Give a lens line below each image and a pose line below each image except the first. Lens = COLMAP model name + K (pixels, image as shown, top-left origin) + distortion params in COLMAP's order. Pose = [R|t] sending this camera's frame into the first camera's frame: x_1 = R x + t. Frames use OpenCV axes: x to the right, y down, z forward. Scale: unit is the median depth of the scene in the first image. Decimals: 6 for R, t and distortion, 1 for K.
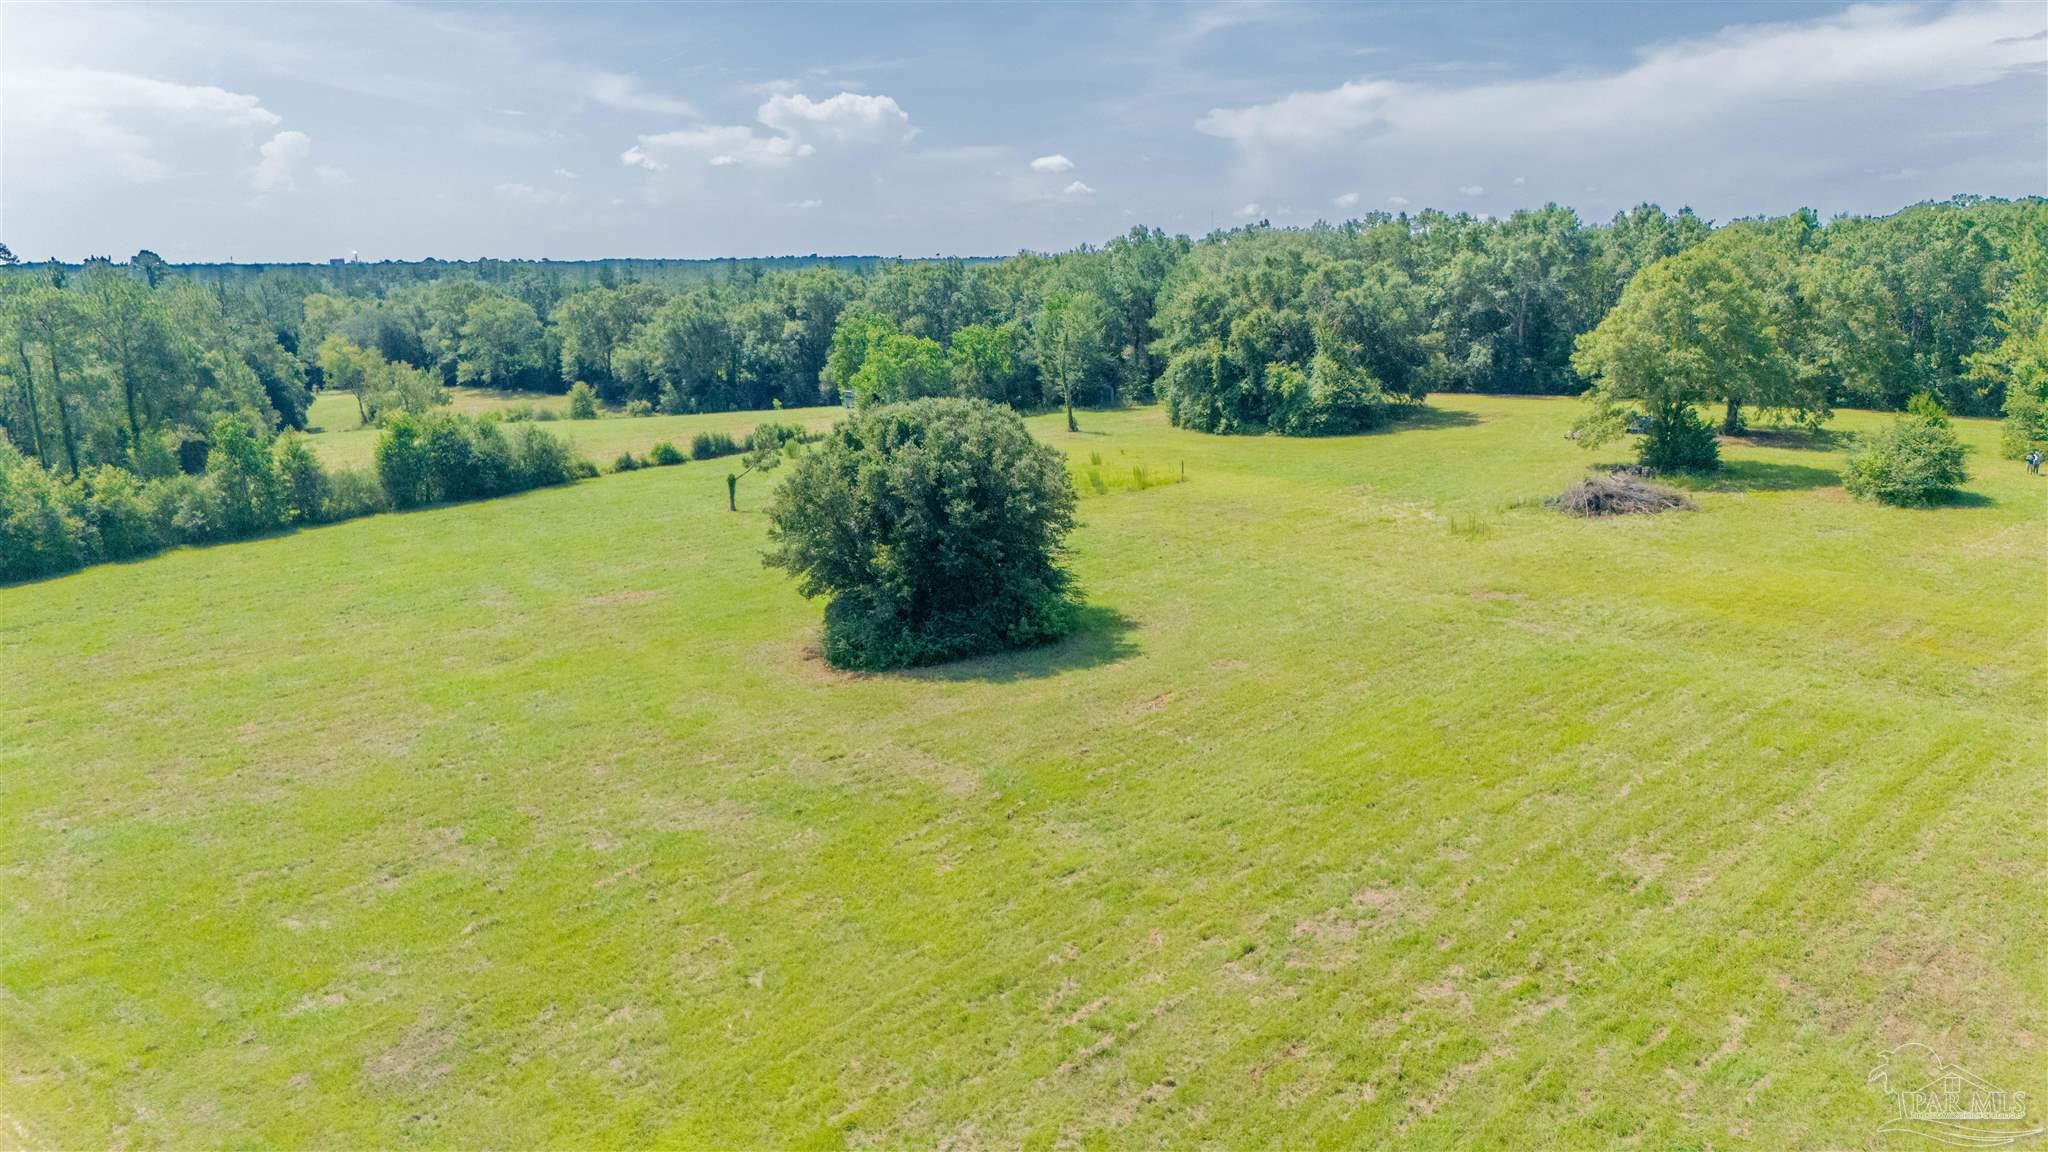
lens RADIAL K [[1498.3, 0, 1023.7], [0, 1498.3, 575.5], [0, 0, 1]] dist [0.052935, -0.028601]
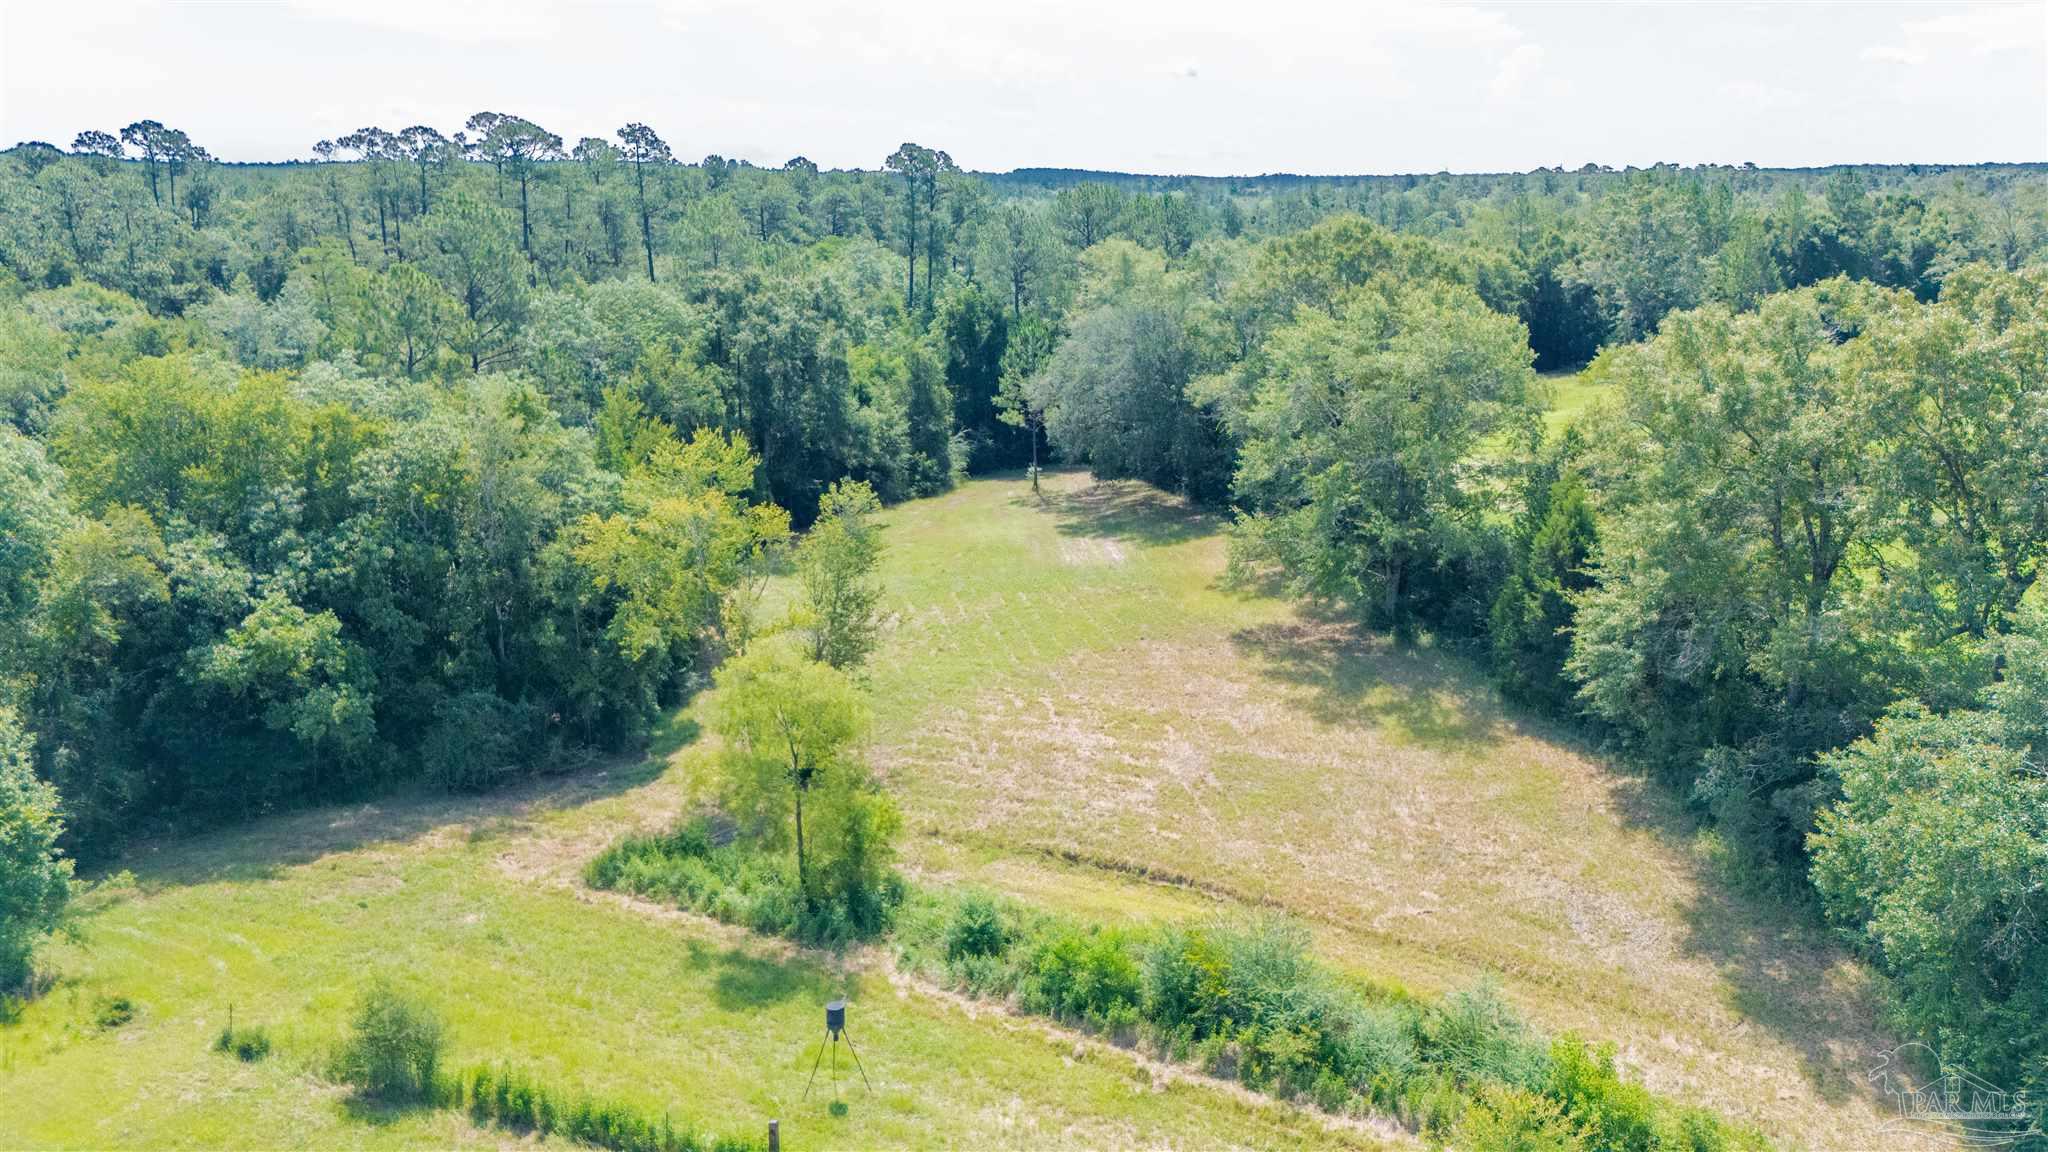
lens RADIAL K [[1498.3, 0, 1024.4], [0, 1498.3, 575.3], [0, 0, 1]] dist [0.052935, -0.028601]
pose [[0.735542, 0.179910, -0.653155, -0.227476], [-0.144764, 0.983566, 0.107897, -0.162006], [0.661832, 0.015190, 0.749498, 0.797728]]
